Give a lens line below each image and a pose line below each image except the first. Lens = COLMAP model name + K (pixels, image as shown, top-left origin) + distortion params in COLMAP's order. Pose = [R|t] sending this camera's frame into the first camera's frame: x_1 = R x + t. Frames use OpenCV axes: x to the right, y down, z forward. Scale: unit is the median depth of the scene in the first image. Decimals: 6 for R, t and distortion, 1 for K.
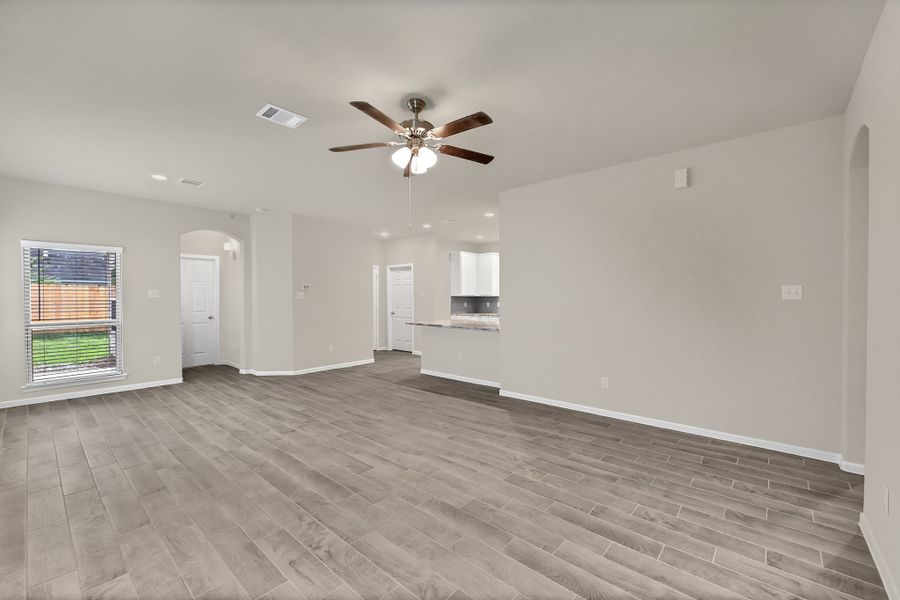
lens RADIAL K [[382.1, 0, 468.2], [0, 382.1, 302.4], [0, 0, 1]] dist [-0.004990, 0.000461]
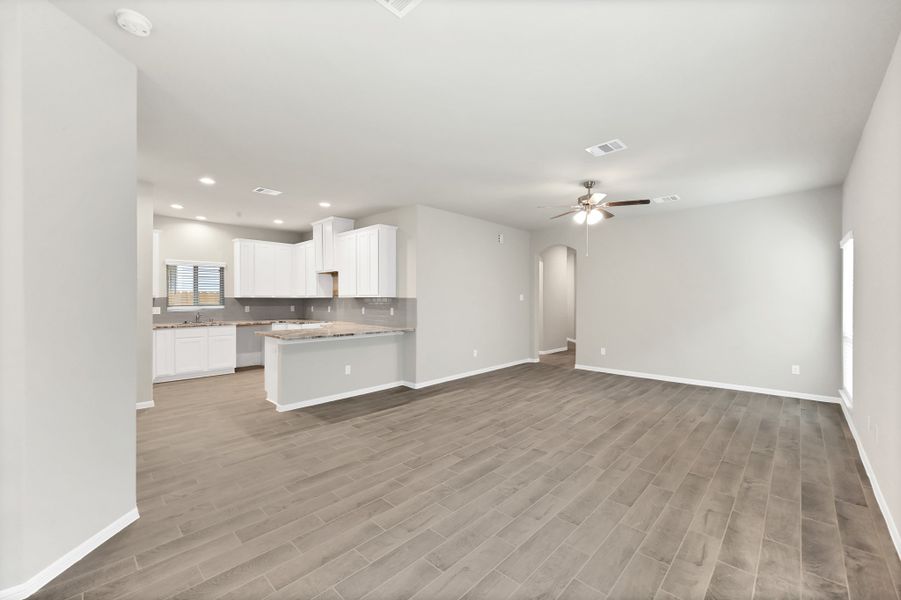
lens RADIAL K [[382.5, 0, 447.2], [0, 382.5, 300.5], [0, 0, 1]] dist [-0.004990, 0.000461]
pose [[0.031090, -0.005098, 0.999504, -1.318076], [0.011868, 0.999918, 0.004731, -0.020087], [-0.999446, 0.011715, 0.031148, 1.137572]]
